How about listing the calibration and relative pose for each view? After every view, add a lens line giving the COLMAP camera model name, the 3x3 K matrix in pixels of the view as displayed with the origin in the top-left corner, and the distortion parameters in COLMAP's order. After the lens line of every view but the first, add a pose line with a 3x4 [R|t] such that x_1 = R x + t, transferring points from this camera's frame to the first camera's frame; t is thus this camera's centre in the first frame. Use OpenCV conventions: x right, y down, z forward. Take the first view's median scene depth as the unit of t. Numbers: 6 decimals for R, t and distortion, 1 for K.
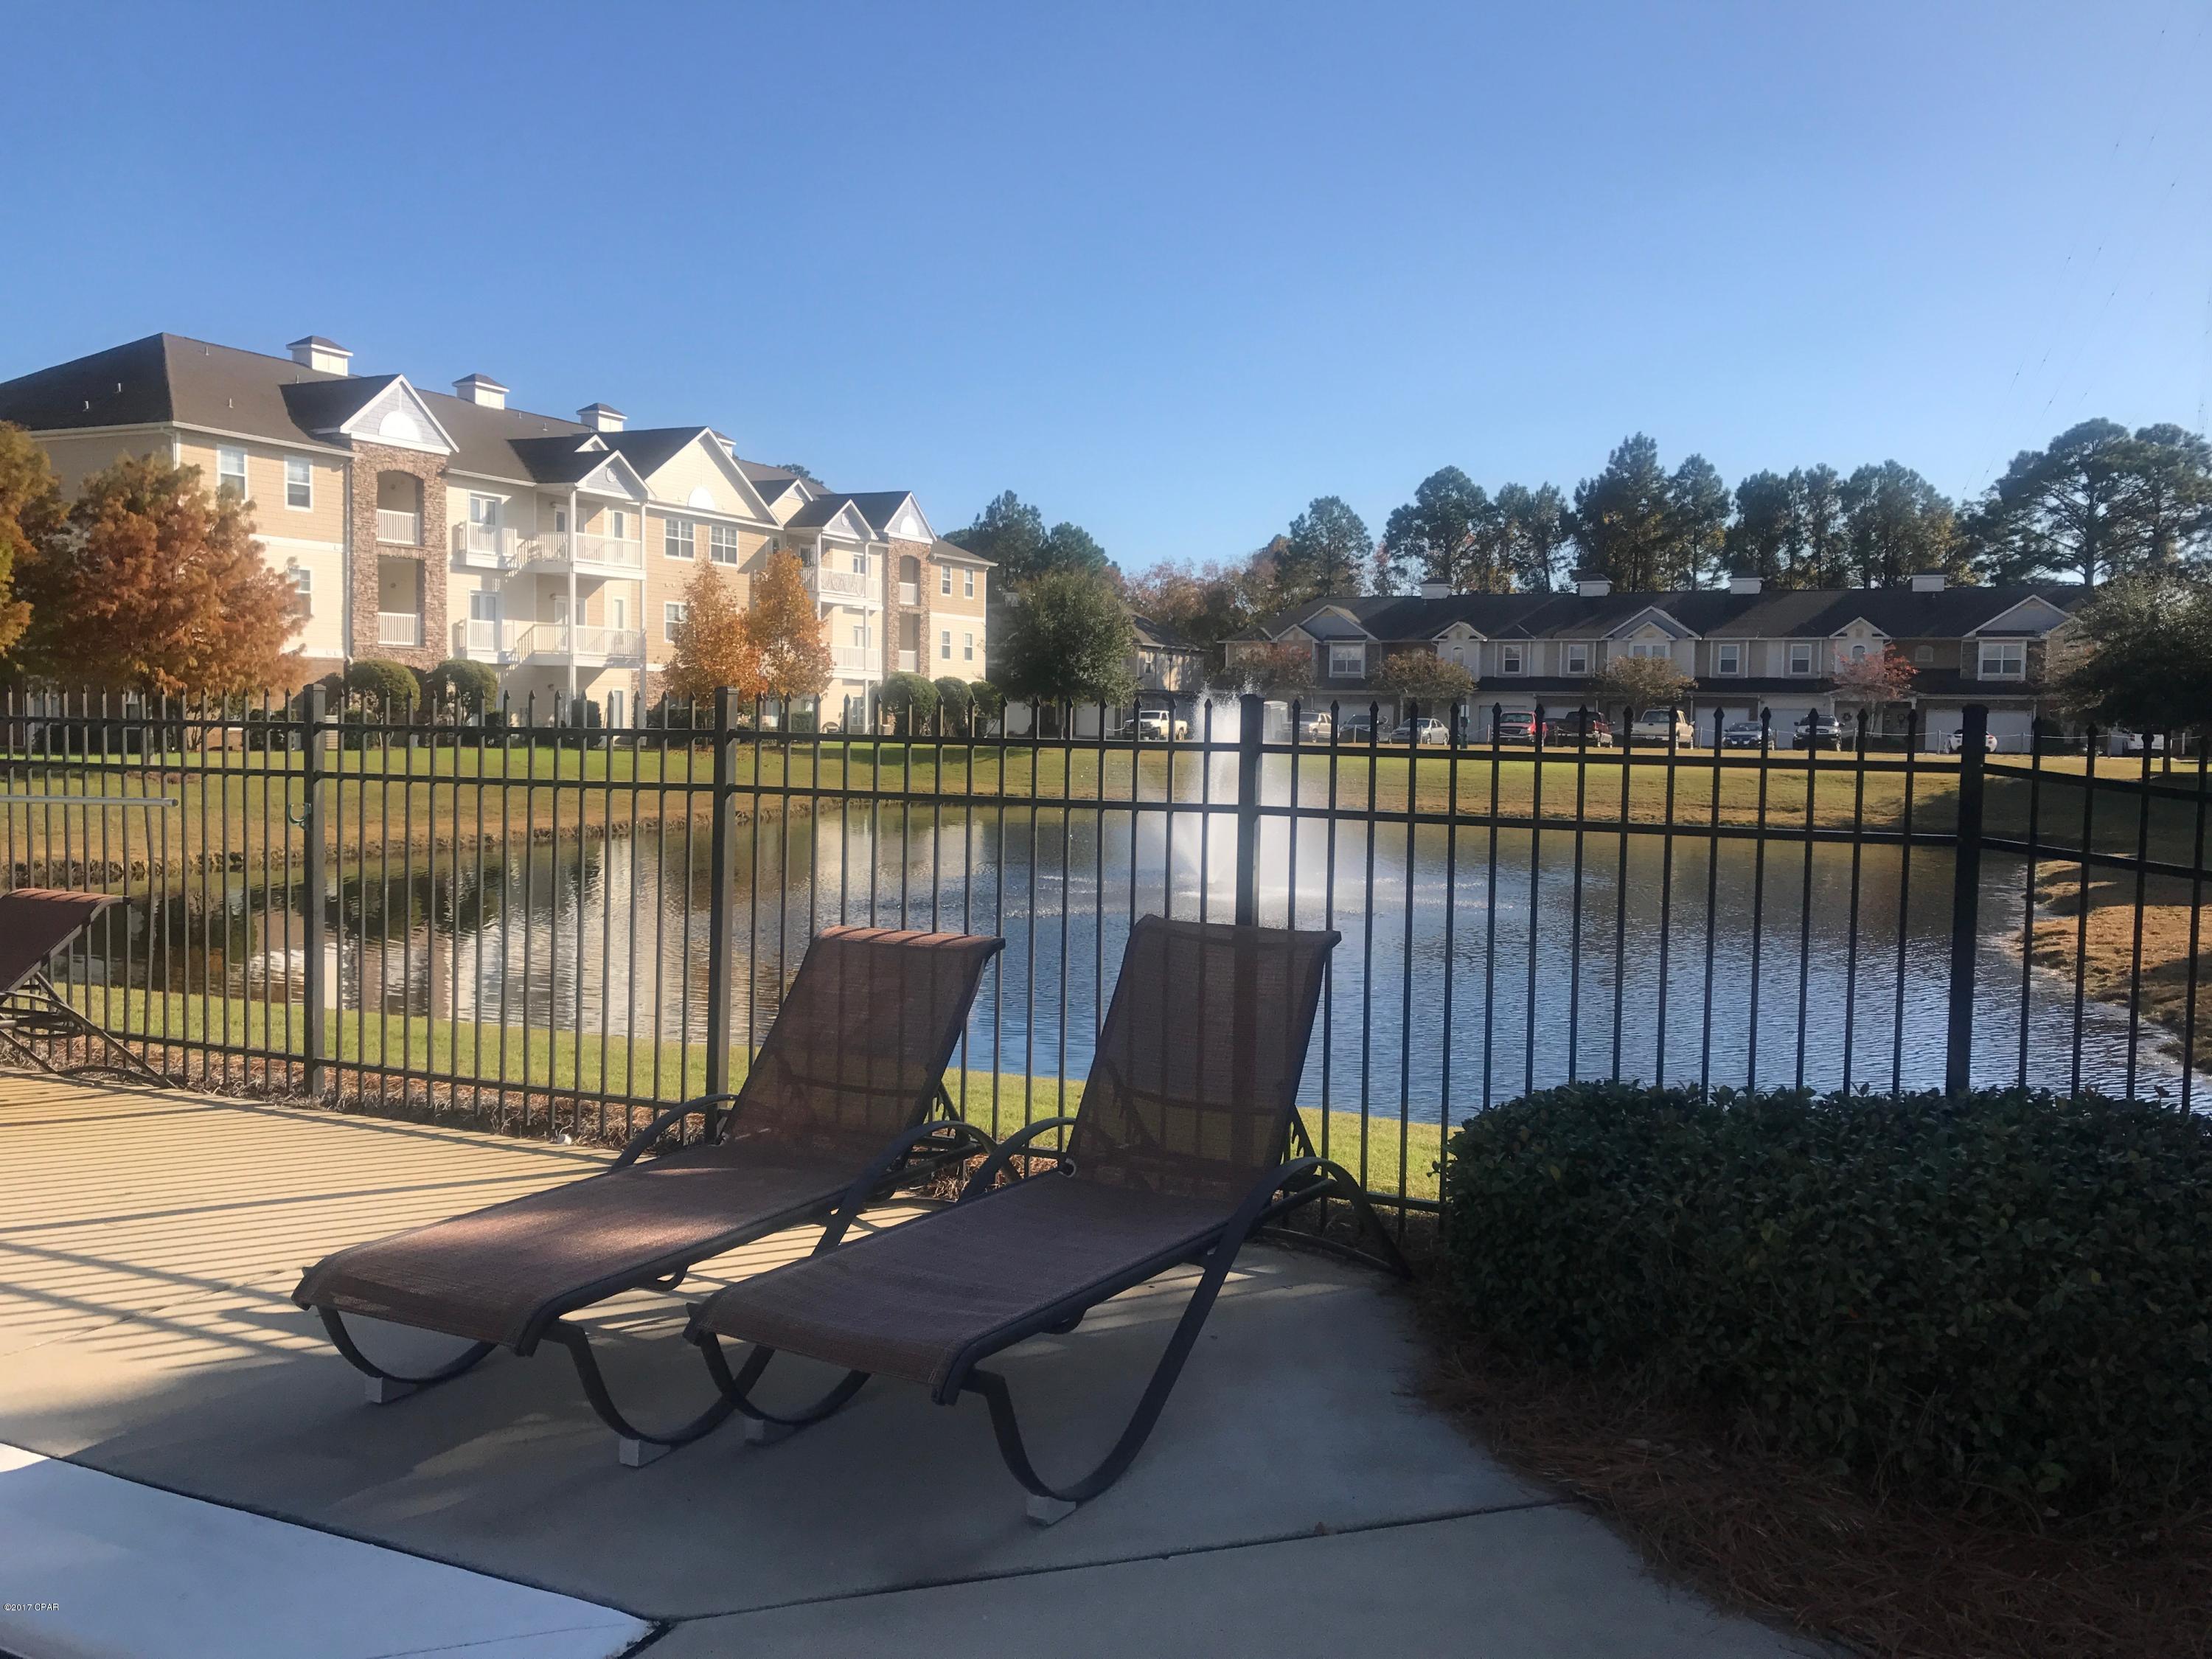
lens RADIAL K [[1831.3, 0, 1106.0], [0, 1831.3, 829.5], [0, 0, 1]] dist [-0.150990, -0.000635]
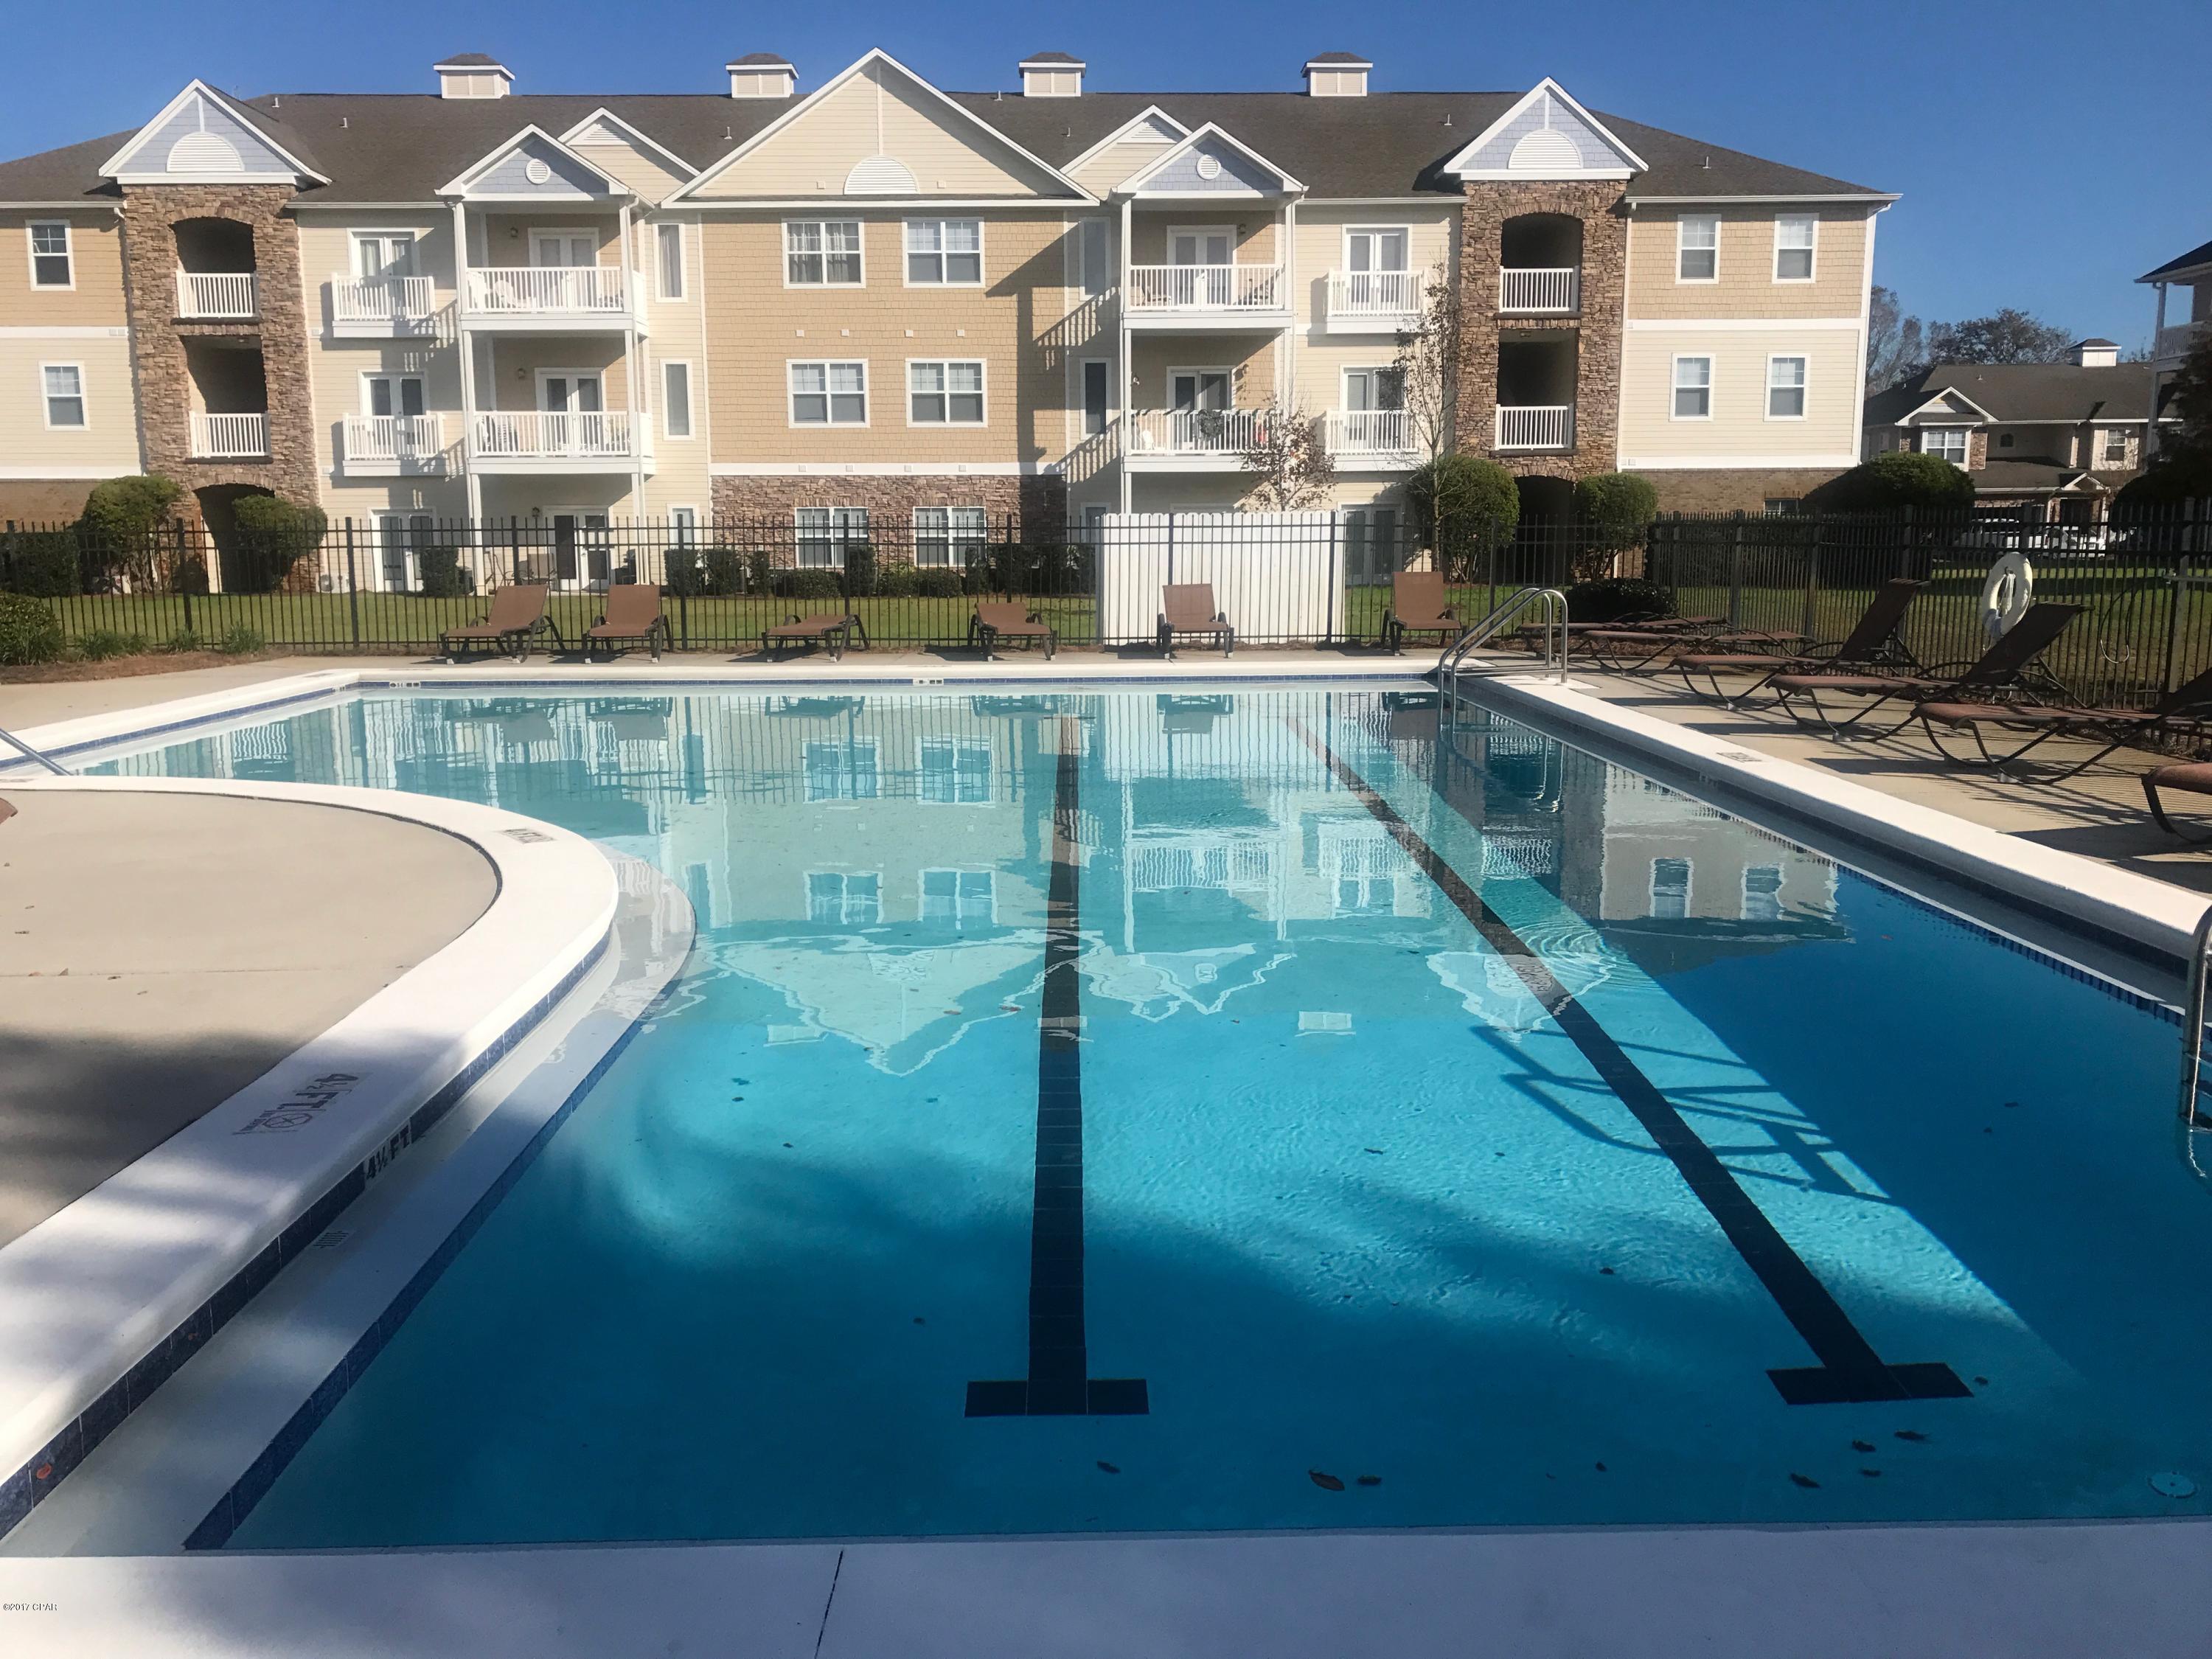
lens RADIAL K [[1770.7, 0, 1103.8], [0, 1770.7, 796.8], [0, 0, 1]] dist [0.004123, 0.001236]
pose [[0.422741, 0.110209, -0.899524, 0.341506], [-0.039007, 0.993871, 0.103437, -0.042543], [0.905411, -0.008639, 0.424449, 0.793617]]
